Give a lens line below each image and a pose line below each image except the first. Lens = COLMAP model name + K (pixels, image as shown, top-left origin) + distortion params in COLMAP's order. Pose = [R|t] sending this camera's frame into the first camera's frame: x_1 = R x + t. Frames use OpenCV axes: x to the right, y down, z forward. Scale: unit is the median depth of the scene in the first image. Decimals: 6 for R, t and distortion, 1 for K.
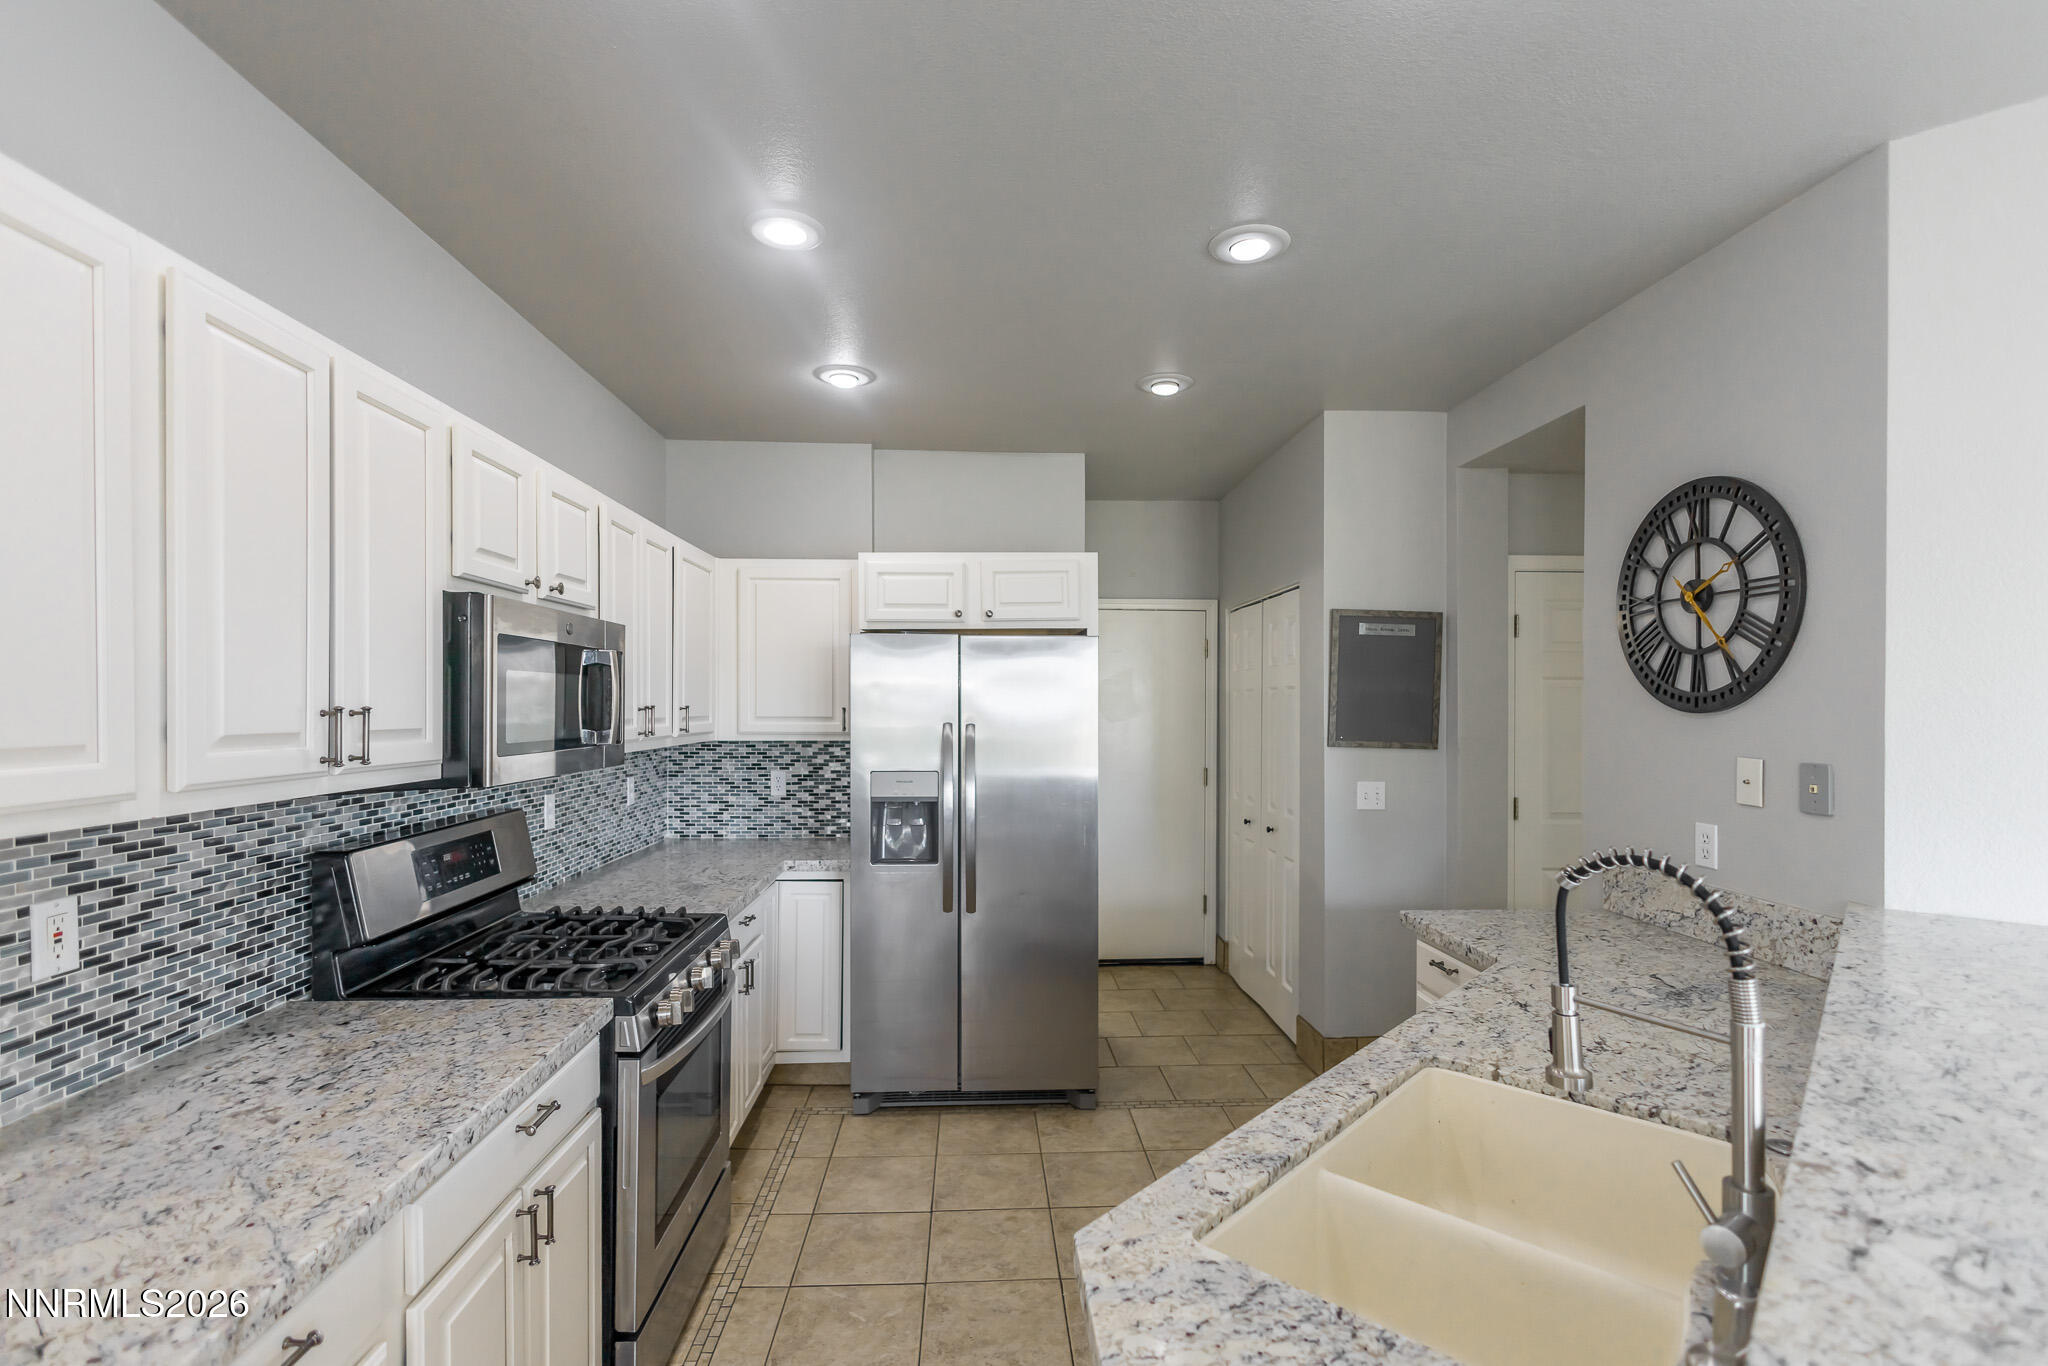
lens RADIAL K [[944.8, 0, 1023.1], [0, 944.8, 776.0], [0, 0, 1]] dist [0.001396, 0.001168]
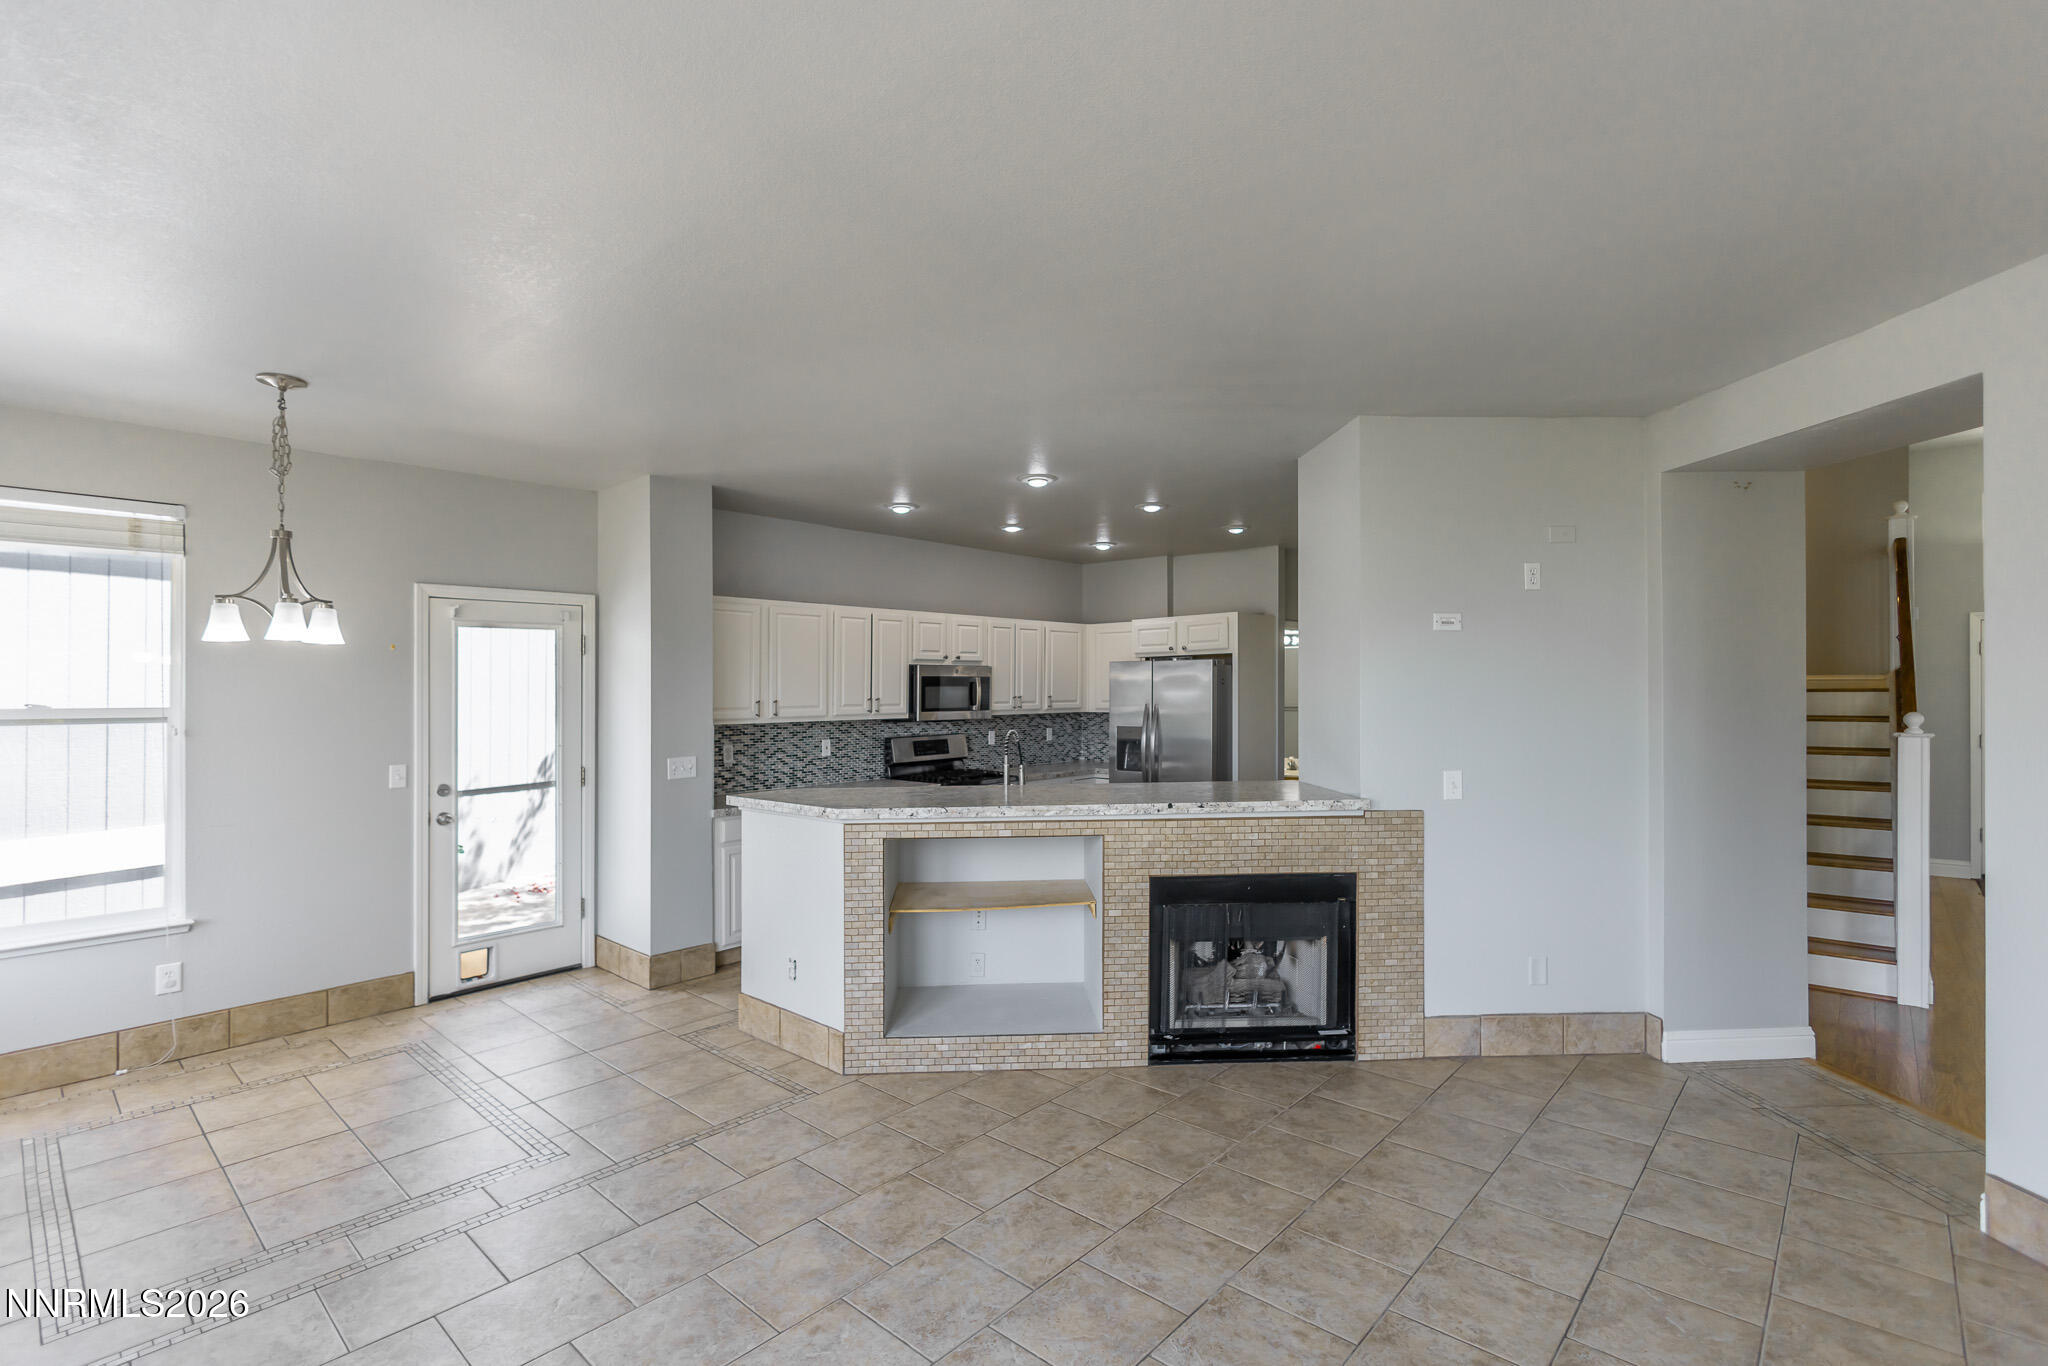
lens RADIAL K [[944.8, 0, 1018.4], [0, 944.8, 682.5], [0, 0, 1]] dist [0.001396, 0.001168]
pose [[0.707091, -0.014785, -0.706968, 1.632871], [-0.043219, 0.997009, -0.064077, 0.059413], [0.705801, 0.075862, 0.704337, -0.907469]]
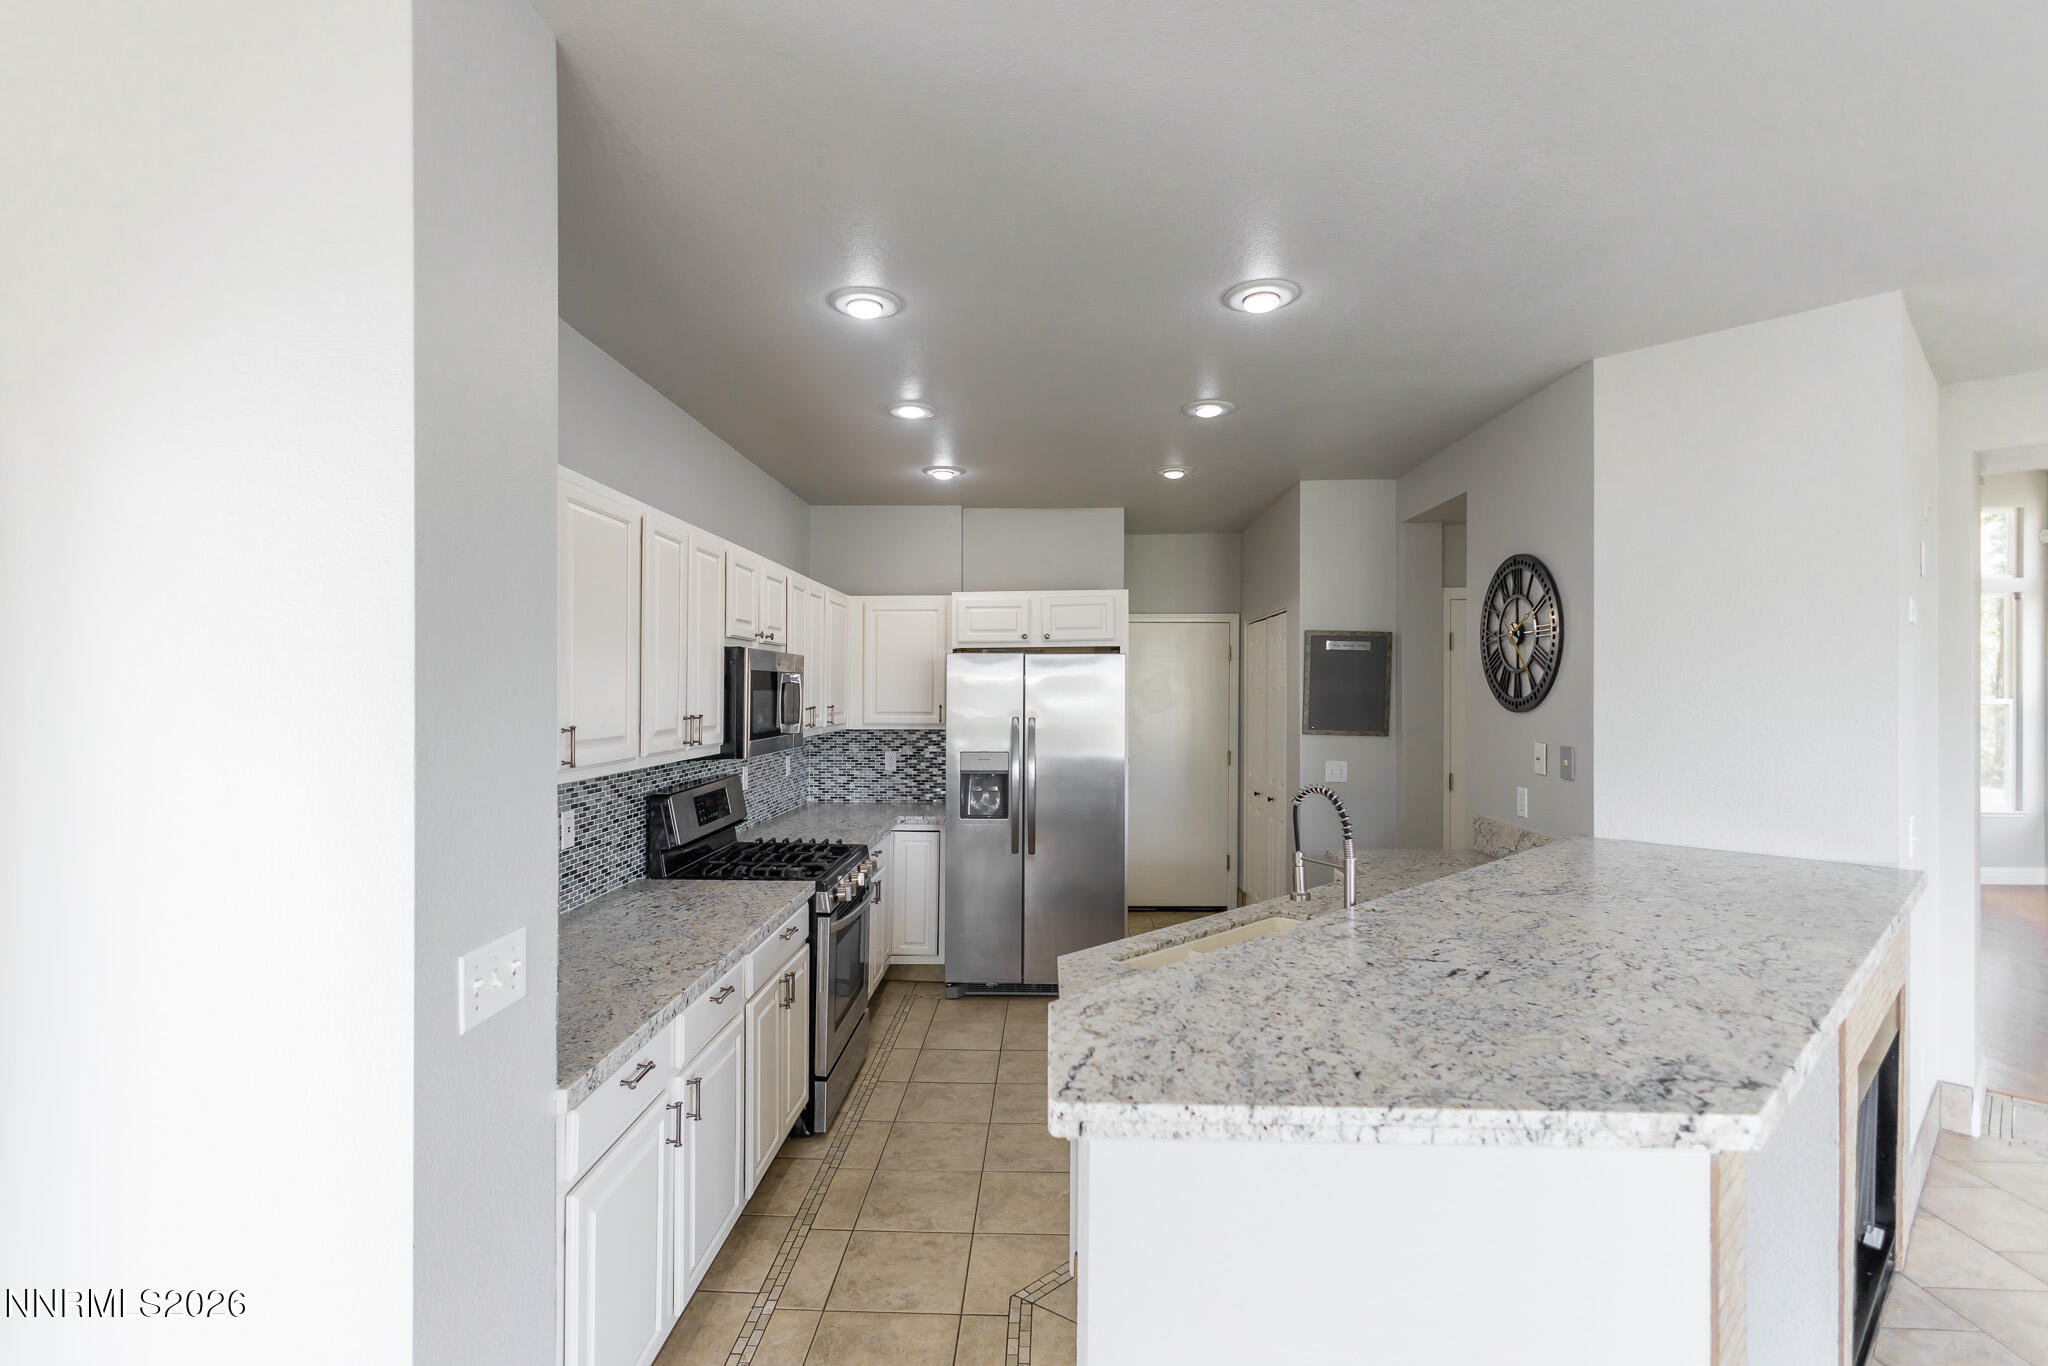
lens RADIAL K [[944.8, 0, 1016.3], [0, 944.8, 735.4], [0, 0, 1]] dist [0.001396, 0.001168]
pose [[0.995679, 0.000862, -0.092859, 0.069766], [-0.003393, 0.999627, -0.027103, 0.011326], [0.092801, 0.027301, 0.995310, -0.526190]]
